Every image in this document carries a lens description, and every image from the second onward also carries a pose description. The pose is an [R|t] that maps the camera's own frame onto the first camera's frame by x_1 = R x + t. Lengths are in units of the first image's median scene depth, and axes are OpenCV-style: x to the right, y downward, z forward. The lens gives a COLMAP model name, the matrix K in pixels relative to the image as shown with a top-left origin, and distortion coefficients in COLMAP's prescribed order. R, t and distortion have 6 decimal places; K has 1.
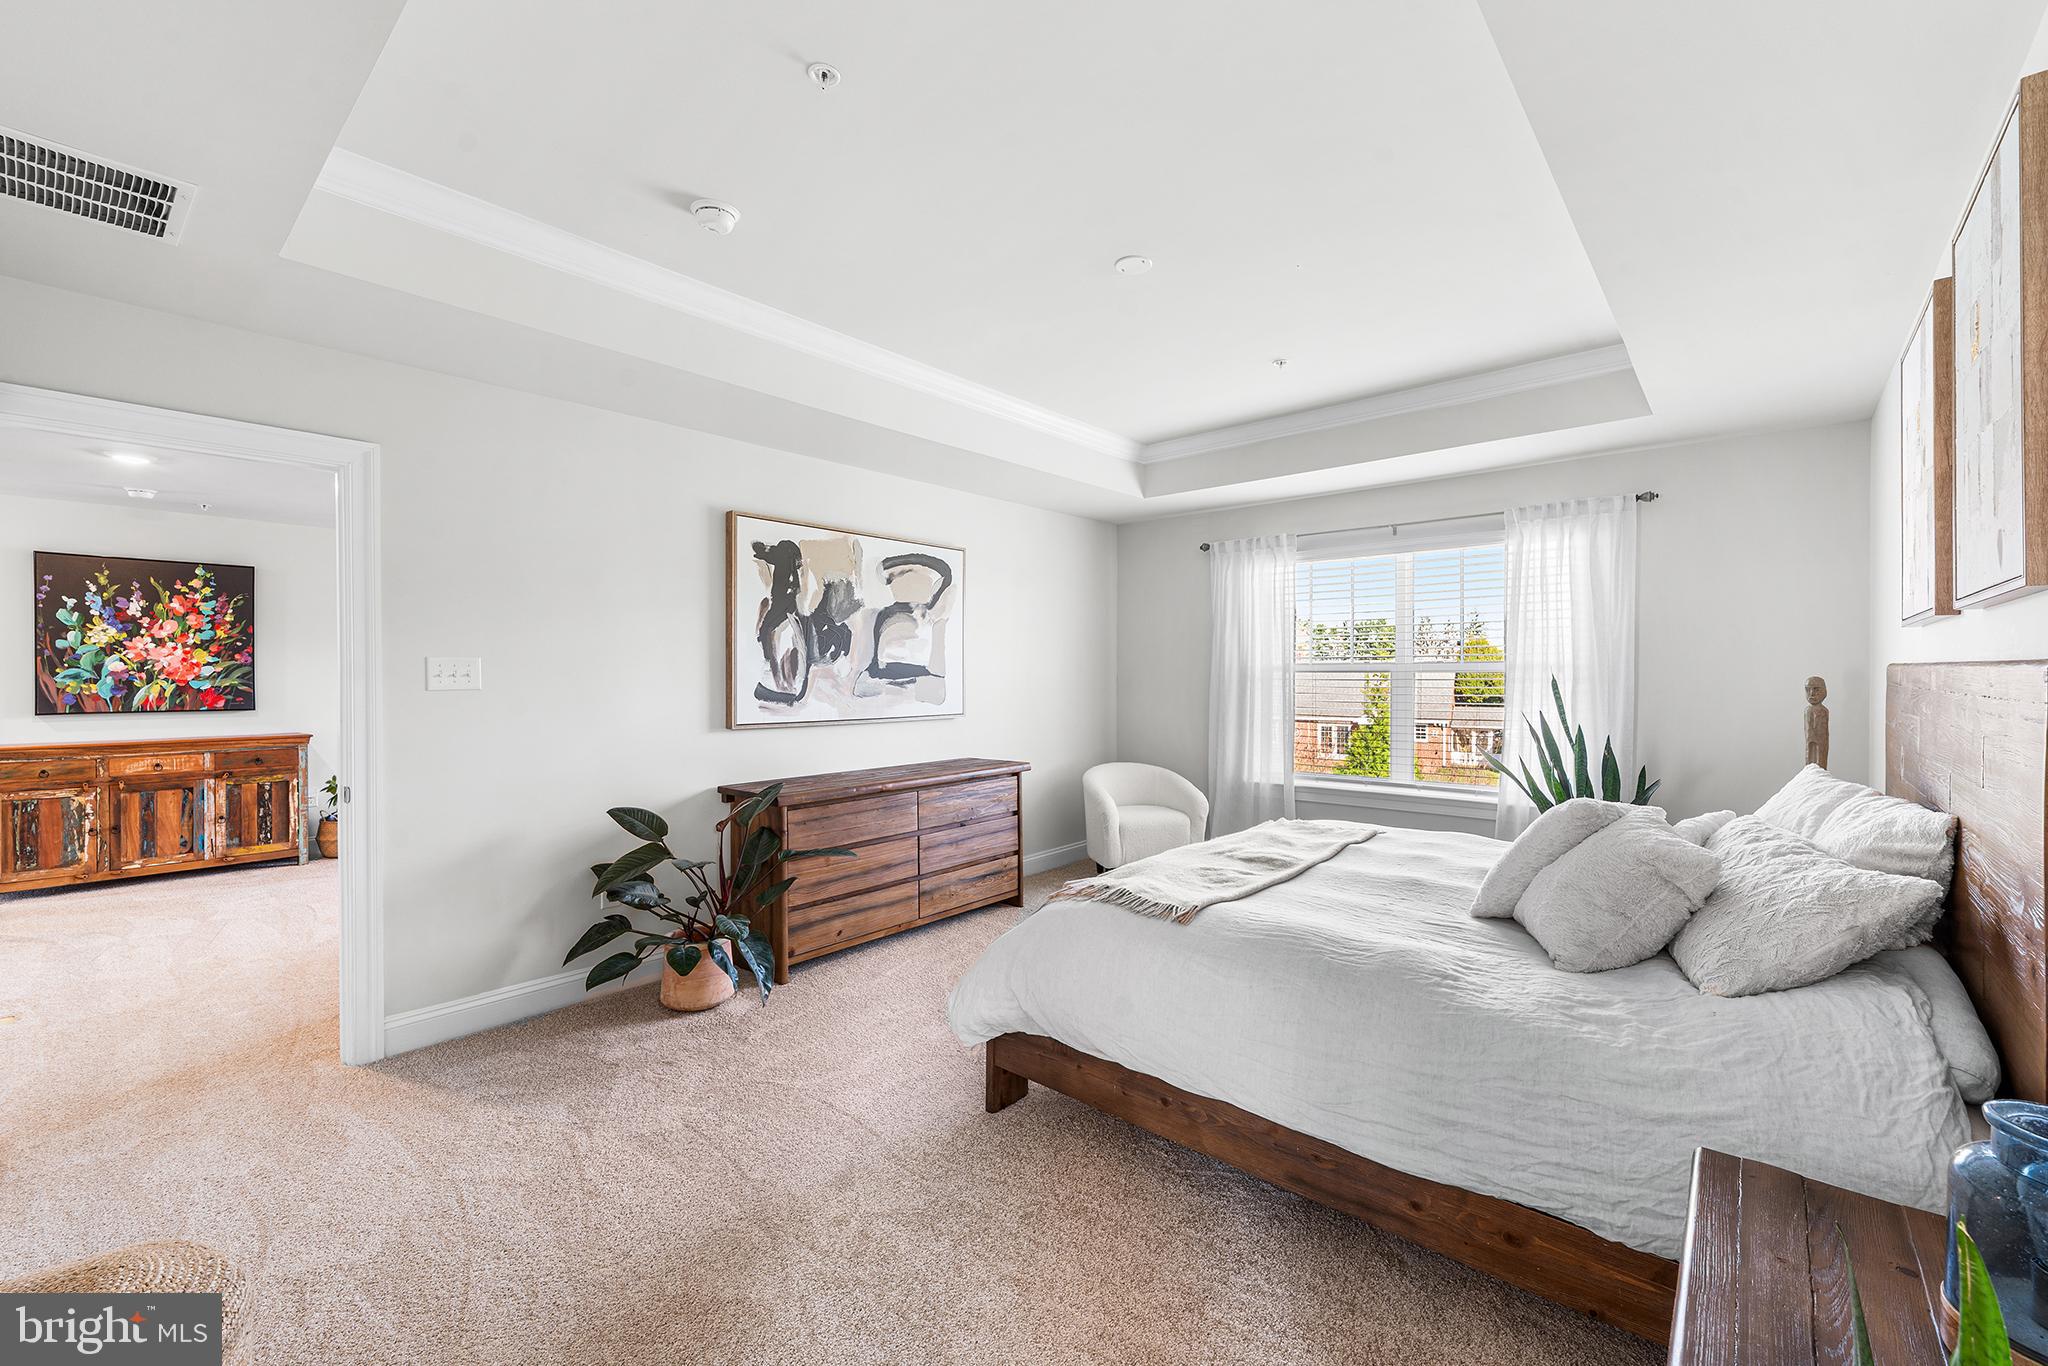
lens RADIAL K [[849.6, 0, 1026.8], [0, 849.6, 674.1], [0, 0, 1]] dist [-0.000628, -0.000195]
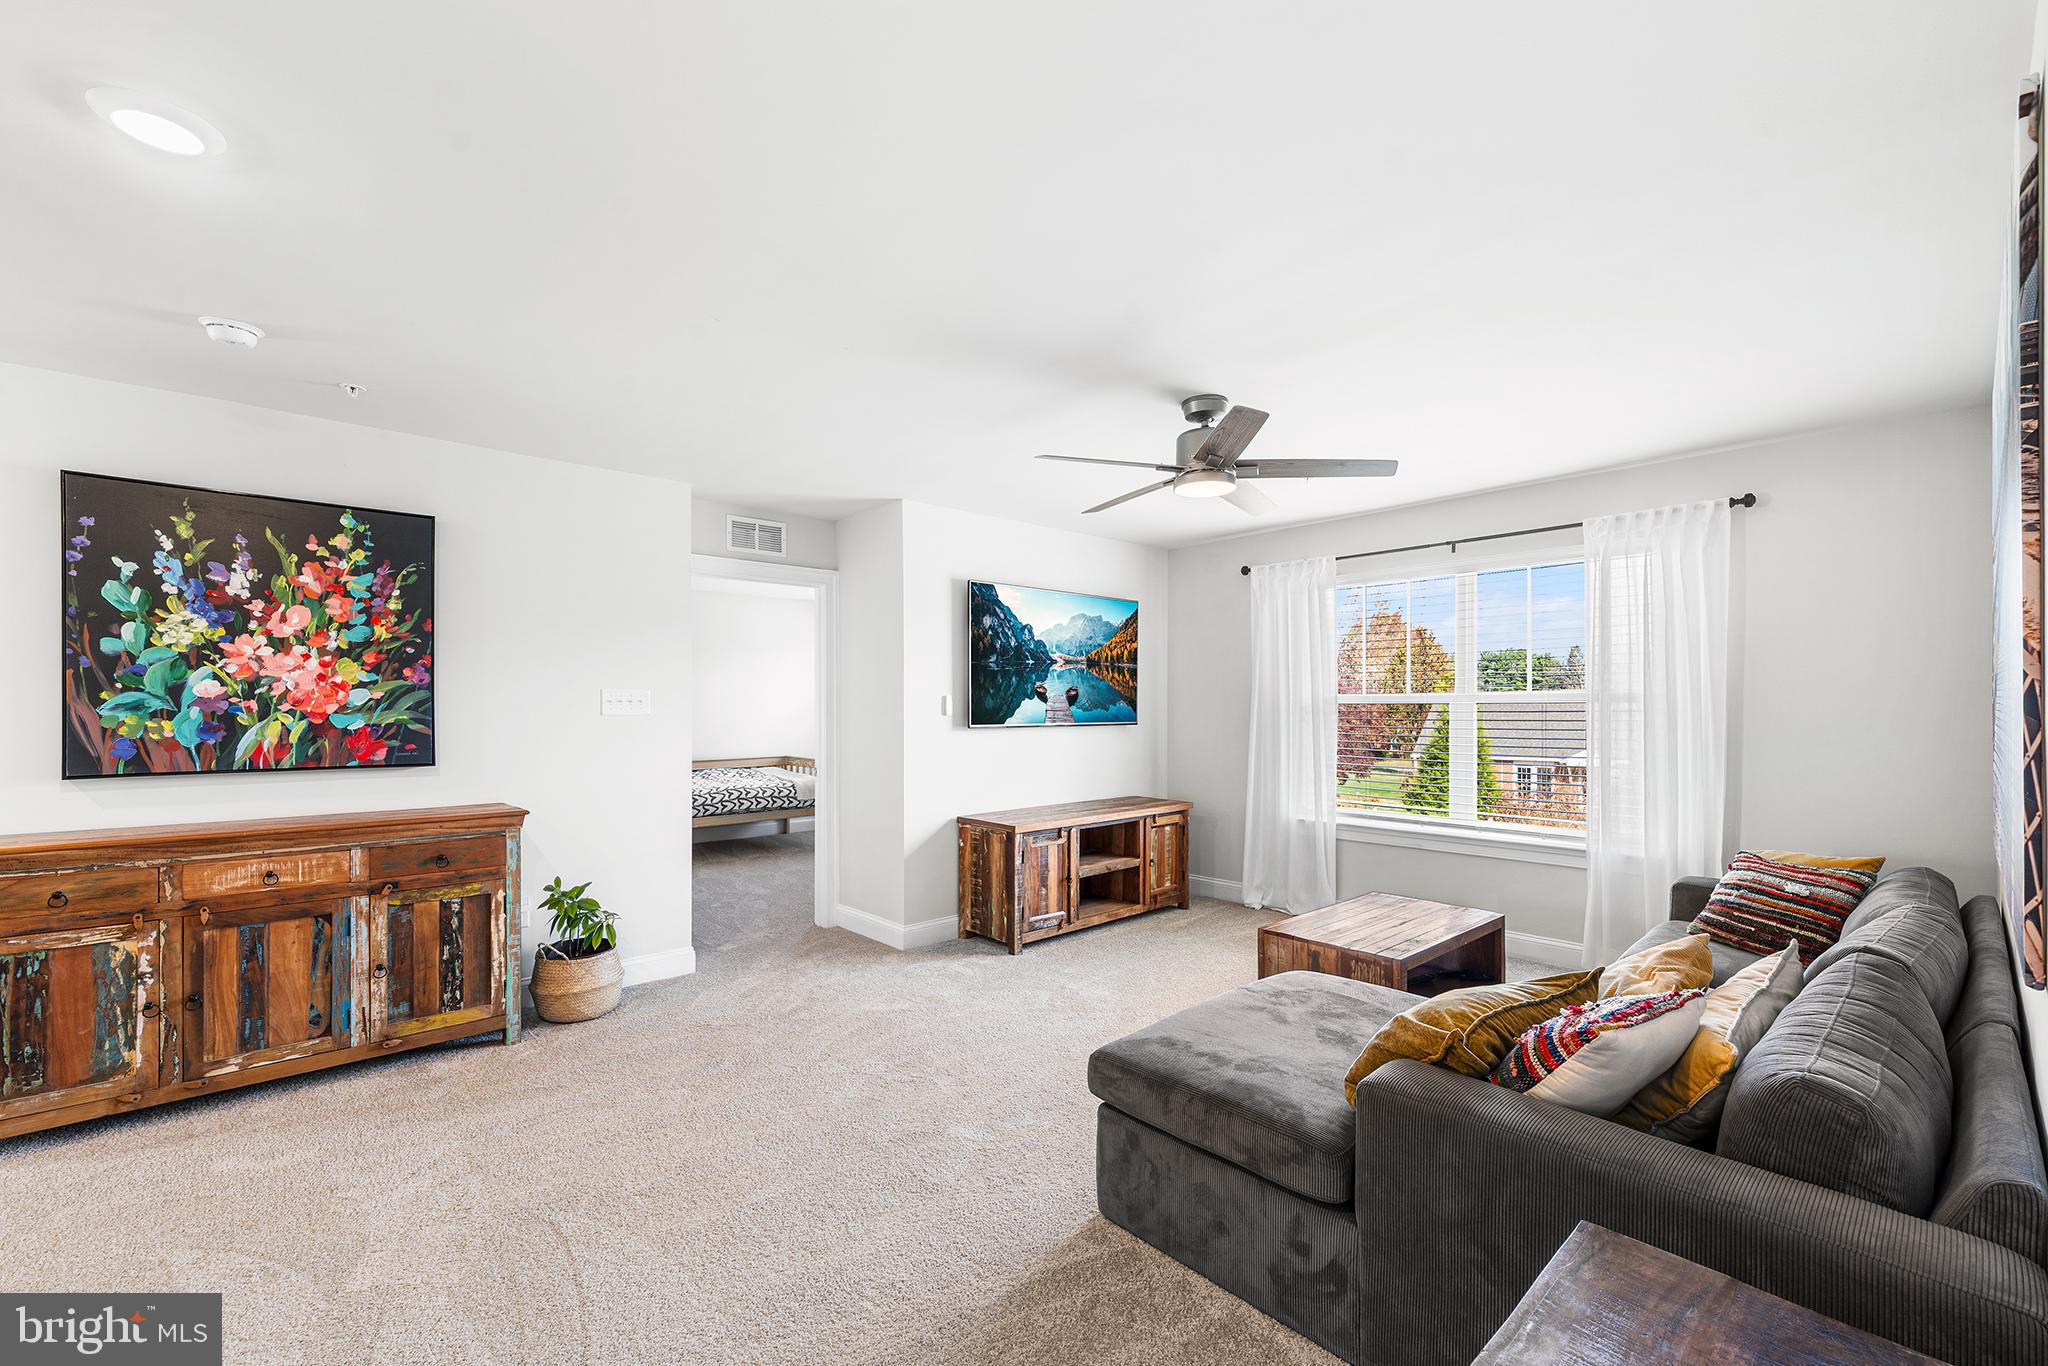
lens RADIAL K [[849.6, 0, 1024.1], [0, 849.6, 704.4], [0, 0, 1]] dist [-0.000628, -0.000195]
pose [[0.993300, -0.002703, -0.115534, -0.476463], [0.001864, 0.999971, -0.007368, 0.006288], [0.115551, 0.007104, 0.993276, 0.507154]]
